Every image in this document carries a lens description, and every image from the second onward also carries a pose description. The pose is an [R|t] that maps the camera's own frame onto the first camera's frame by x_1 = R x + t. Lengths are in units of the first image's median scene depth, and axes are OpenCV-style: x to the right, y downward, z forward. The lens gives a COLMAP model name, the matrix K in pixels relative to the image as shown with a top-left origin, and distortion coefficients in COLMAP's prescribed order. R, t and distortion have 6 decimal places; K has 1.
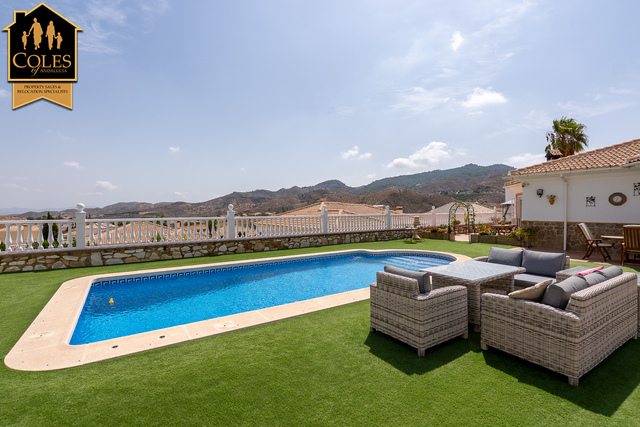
lens RADIAL K [[300.9, 0, 320.0], [0, 300.9, 213.5], [0, 0, 1]] dist [-0.003092, -0.000929]
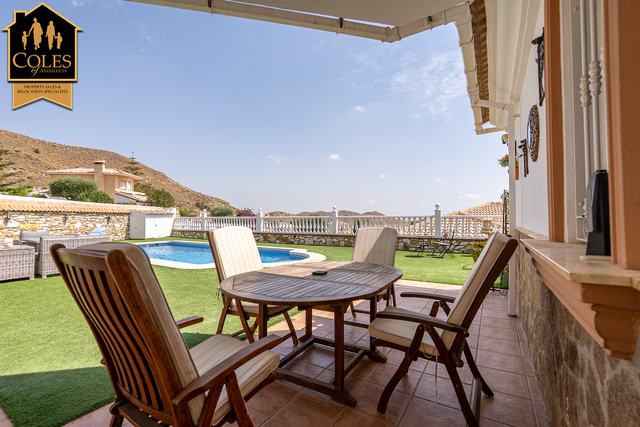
lens RADIAL K [[281.1, 0, 320.0], [0, 281.1, 213.5], [0, 0, 1]] dist [0.000483, 0.000045]
pose [[0.418642, -0.000862, -0.908151, 0.926733], [-0.002065, 0.999996, -0.001901, -0.001559], [0.908149, 0.002672, 0.418639, 0.610085]]
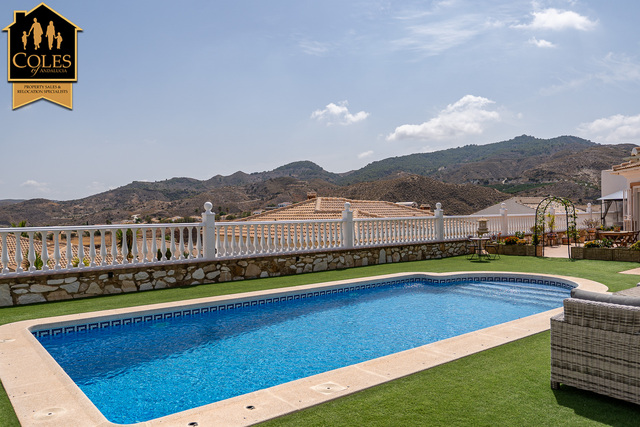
lens RADIAL K [[502.6, 0, 320.0], [0, 502.6, 213.5], [0, 0, 1]] dist [0.003663, 0.003211]
pose [[0.996737, -0.008062, 0.080318, -0.134324], [0.008632, 0.999940, -0.006755, 0.001981], [-0.080259, 0.007426, 0.996746, -0.024102]]
